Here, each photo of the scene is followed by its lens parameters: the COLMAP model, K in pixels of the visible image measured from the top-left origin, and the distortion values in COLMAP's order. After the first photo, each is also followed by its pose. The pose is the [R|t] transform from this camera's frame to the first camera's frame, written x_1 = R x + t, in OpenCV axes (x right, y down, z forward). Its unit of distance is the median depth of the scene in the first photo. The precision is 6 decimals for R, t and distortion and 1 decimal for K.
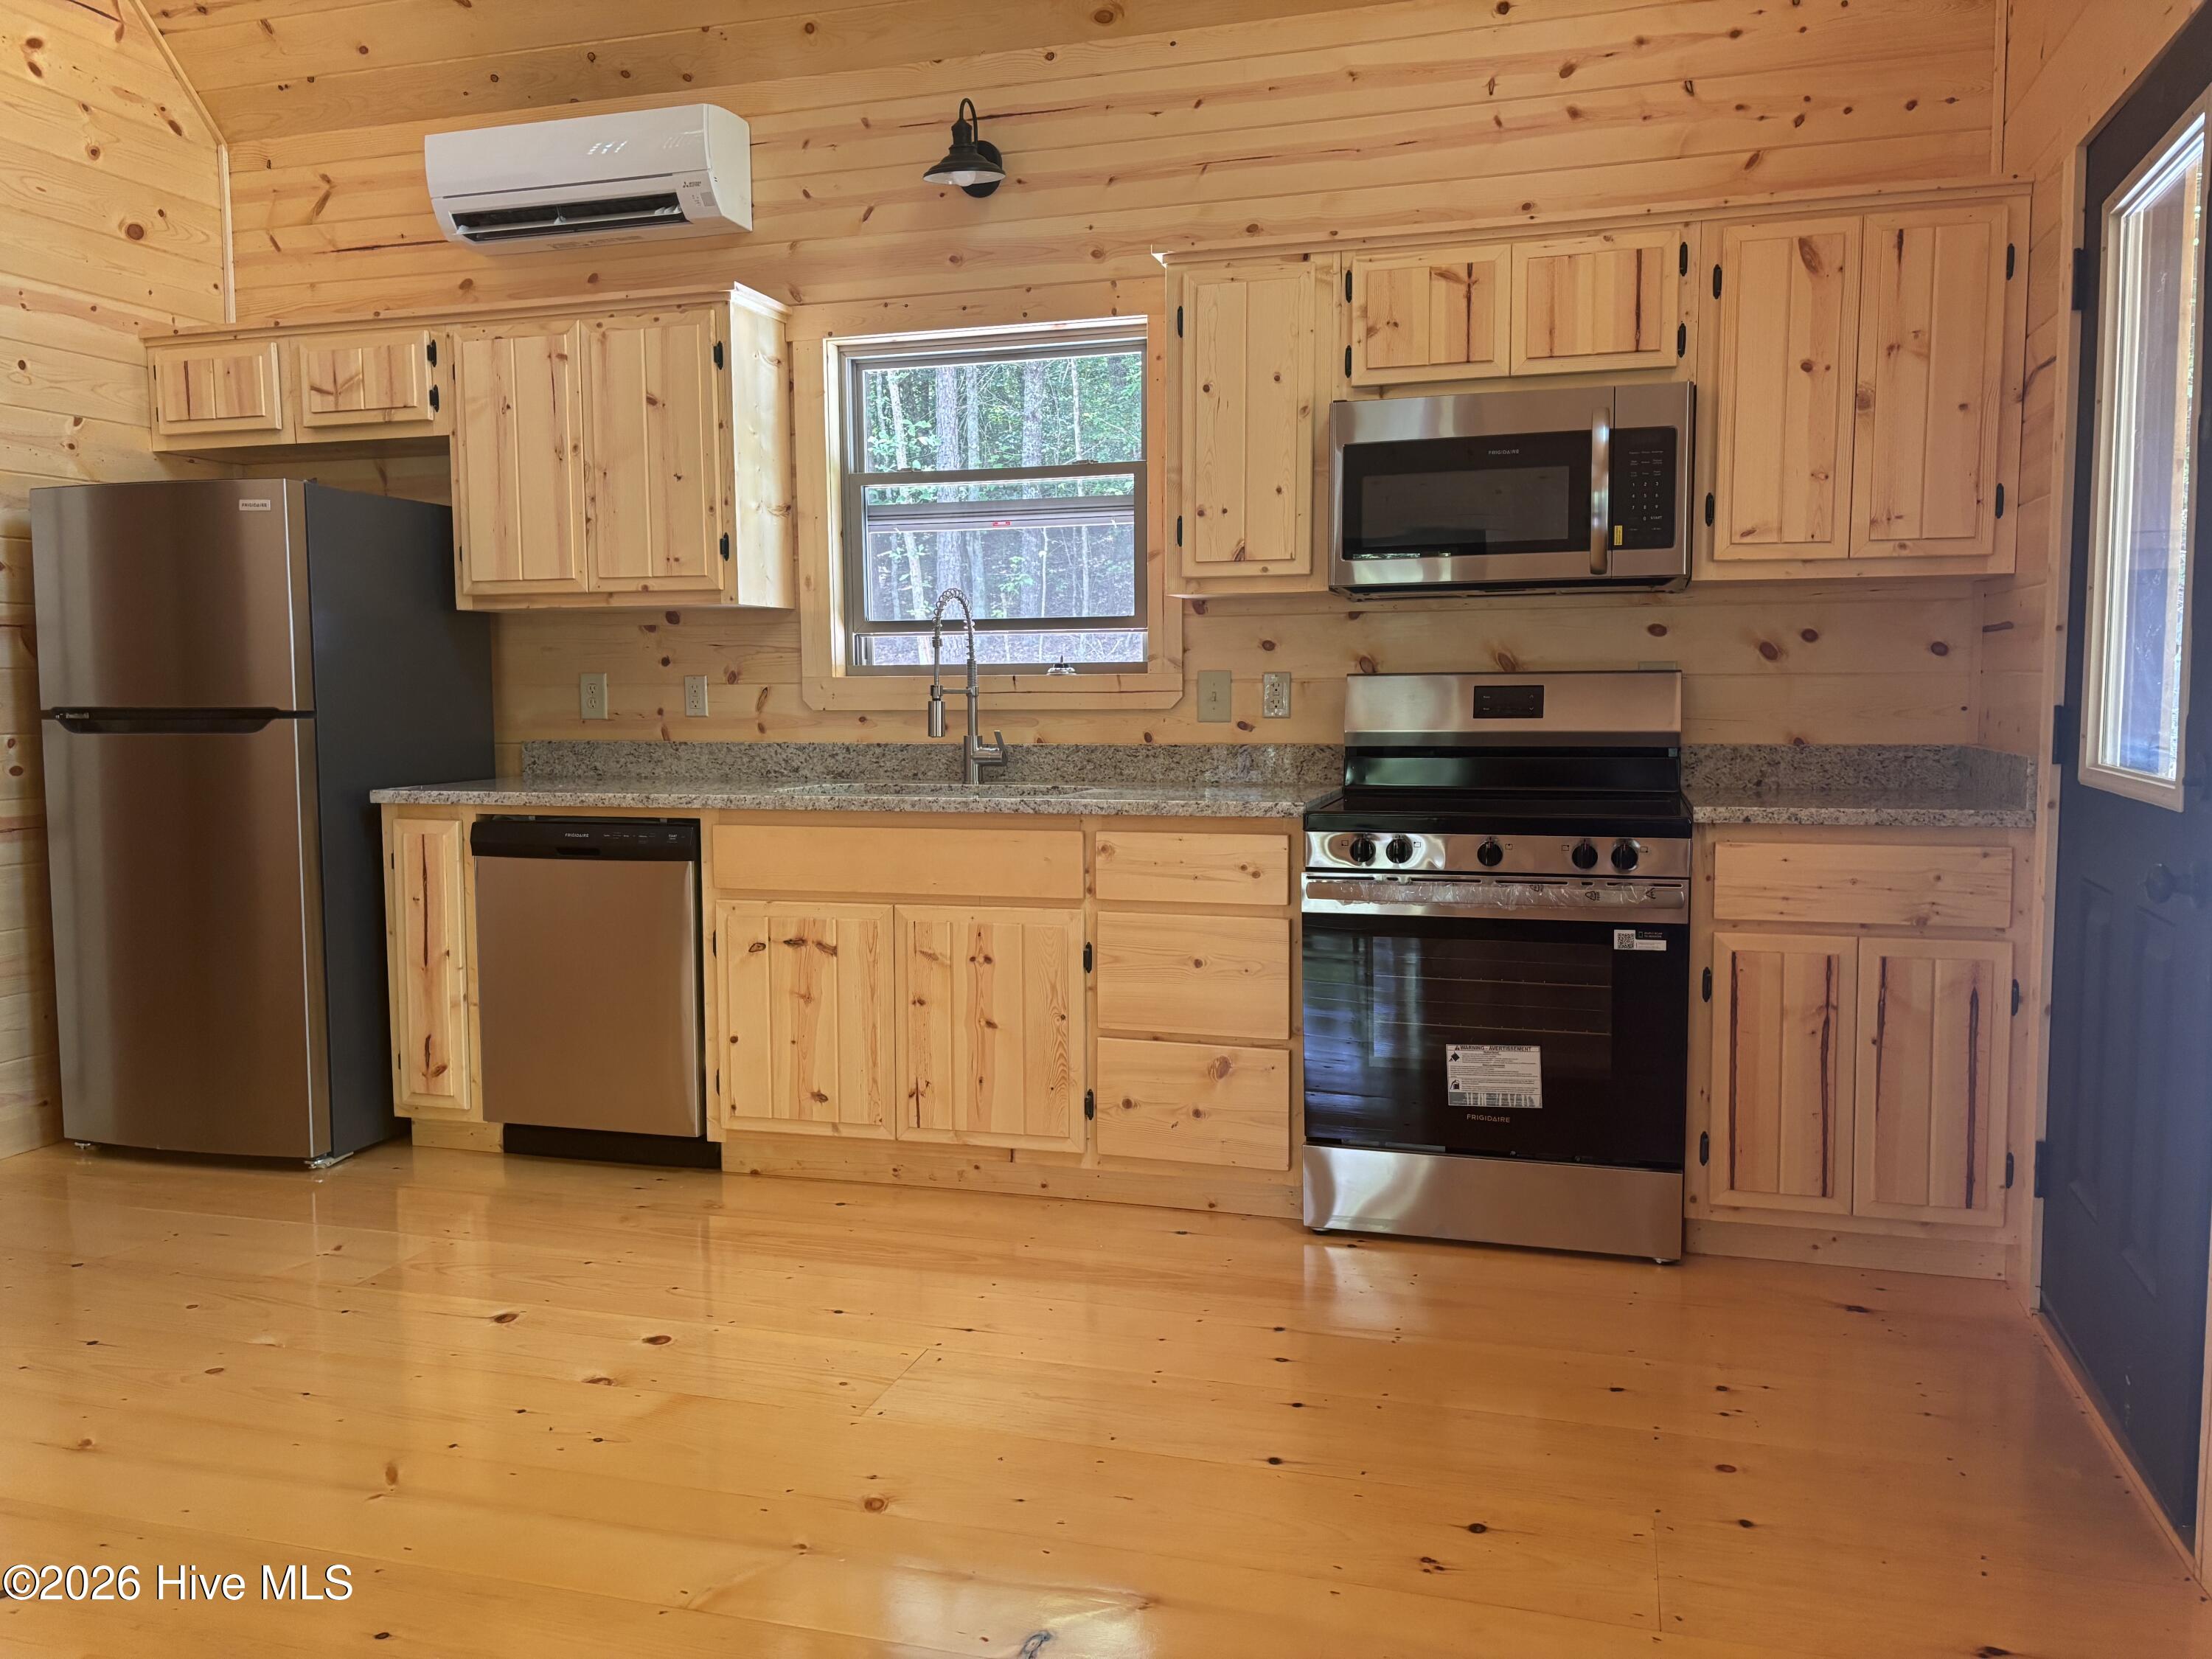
lens RADIAL K [[1732.4, 0, 1113.9], [0, 1732.4, 833.3], [0, 0, 1]] dist [0.080309, -0.098356]
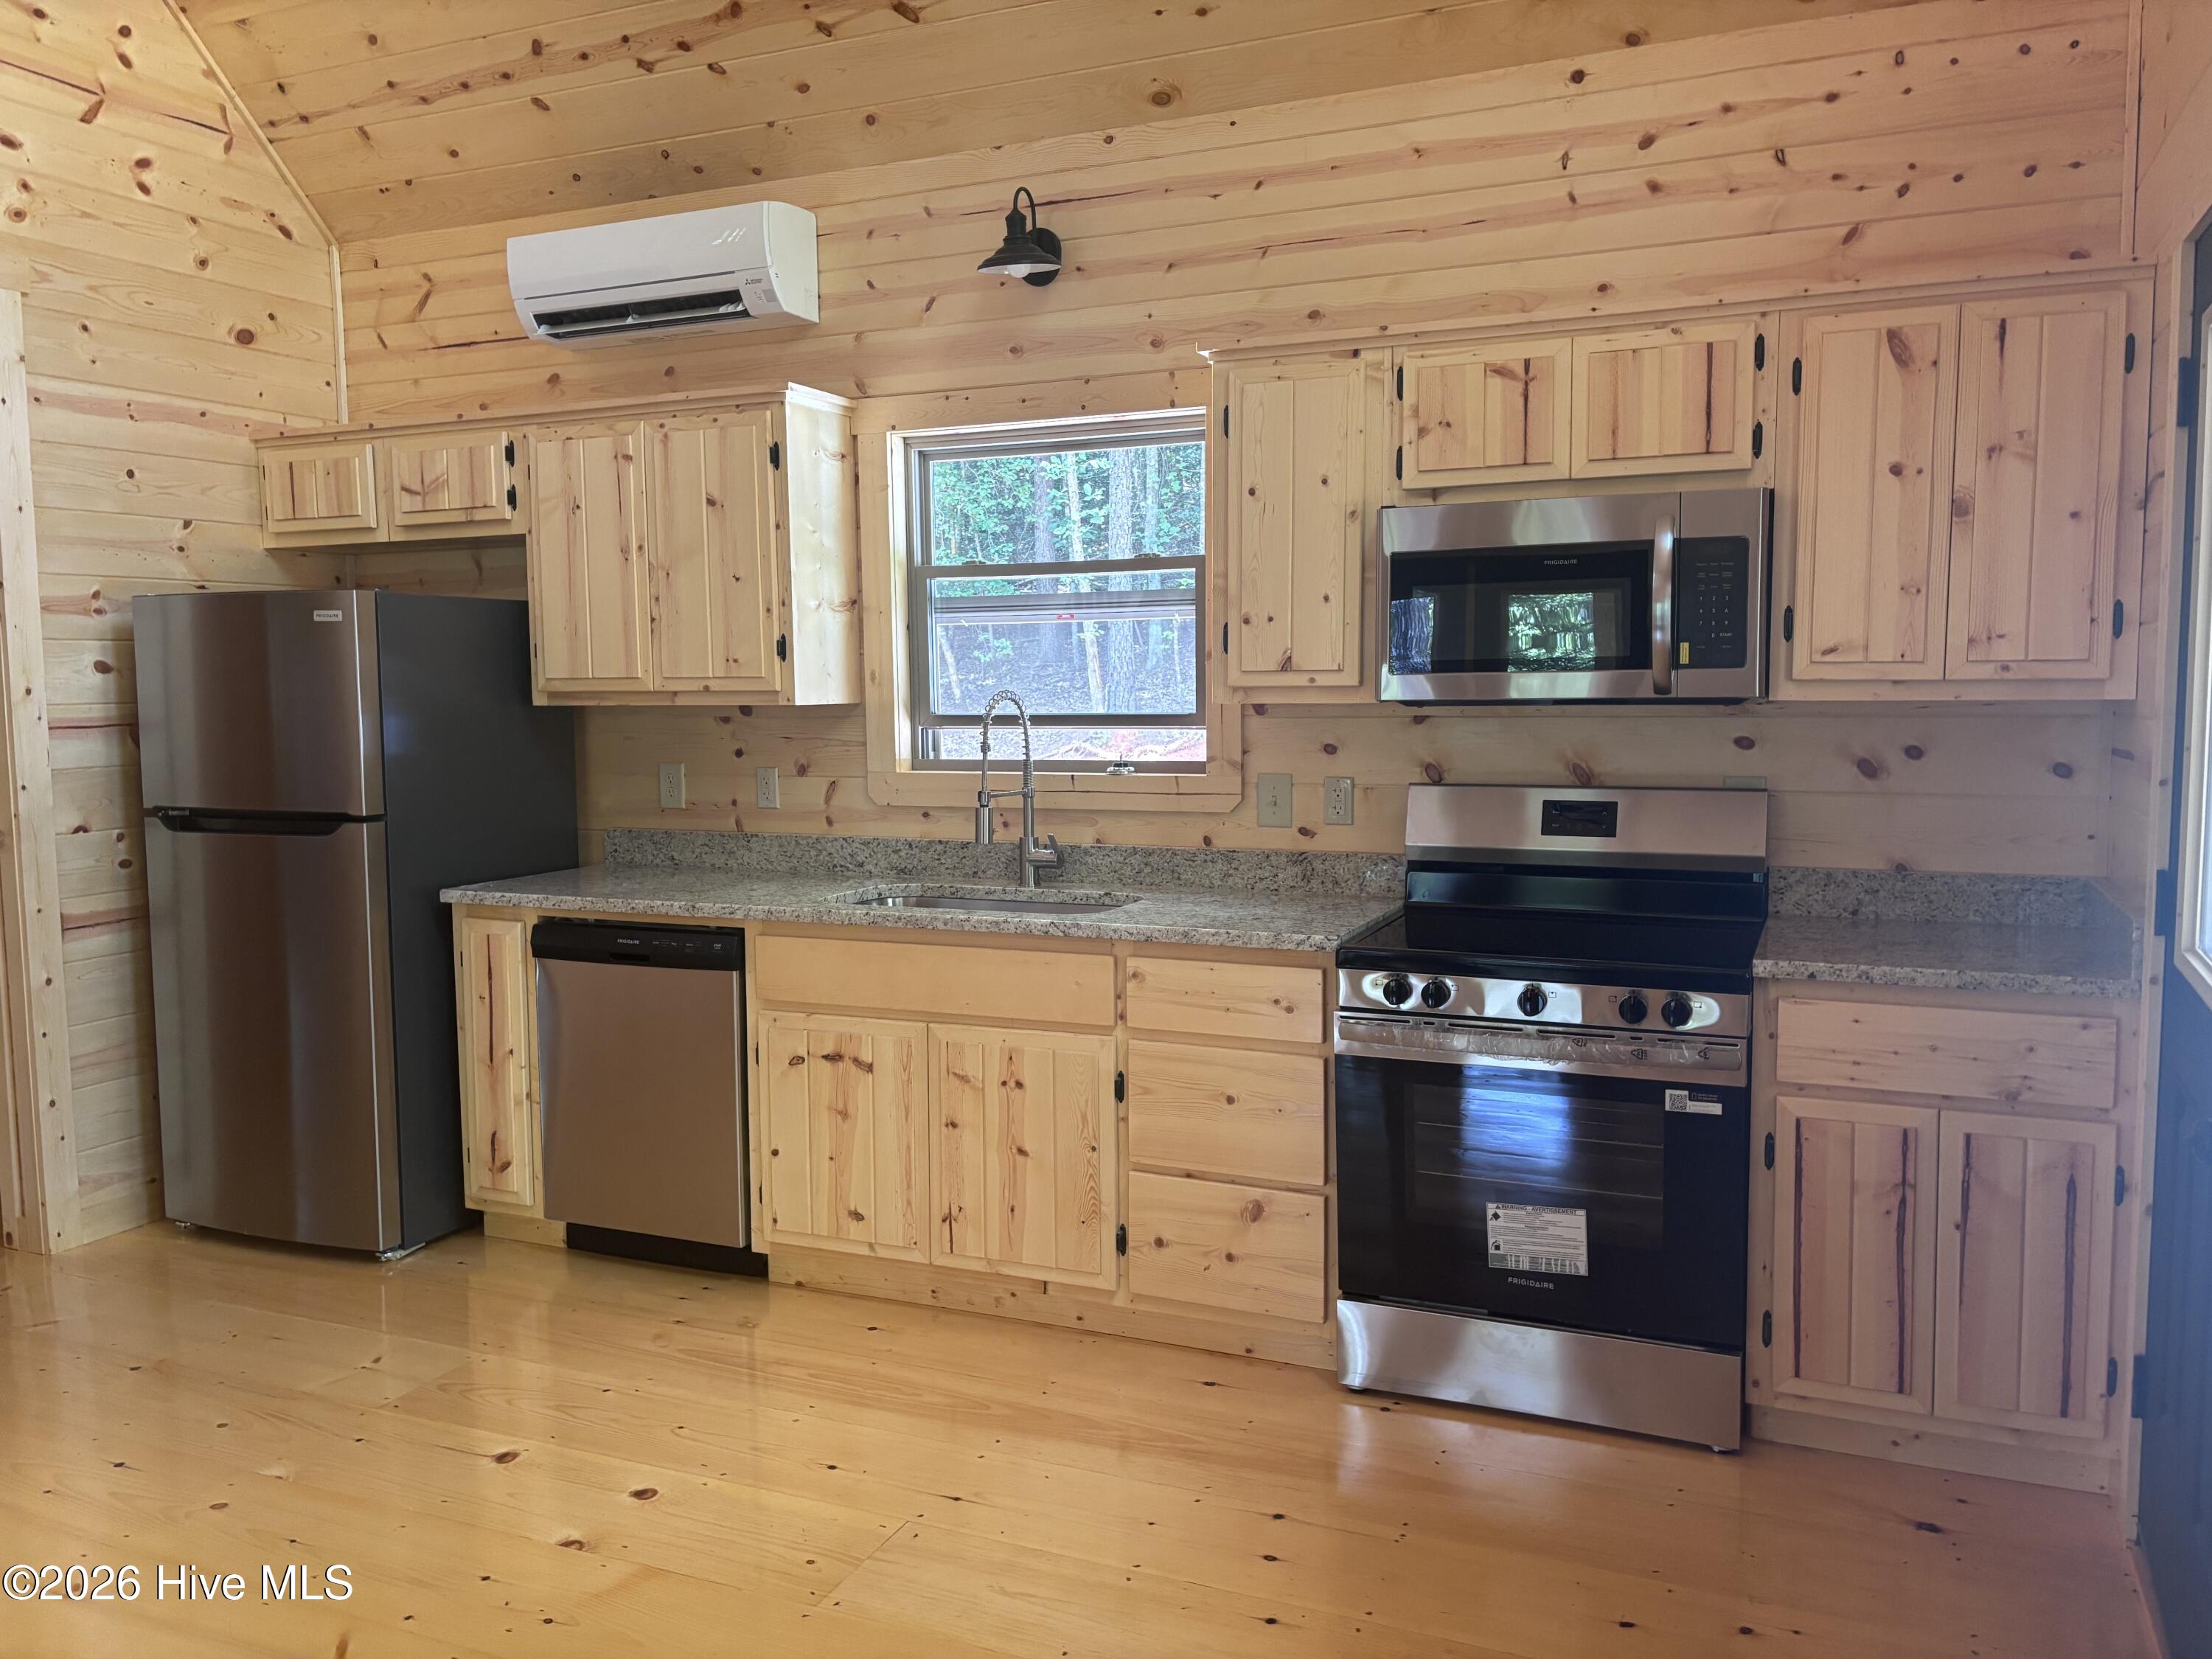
lens RADIAL K [[1732.4, 0, 1113.9], [0, 1732.4, 833.3], [0, 0, 1]] dist [0.080309, -0.098356]
pose [[0.992411, 0.008377, -0.122679, 0.094268], [-0.007840, 0.999957, 0.004854, -0.070303], [0.122714, -0.003855, 0.992435, 0.043133]]
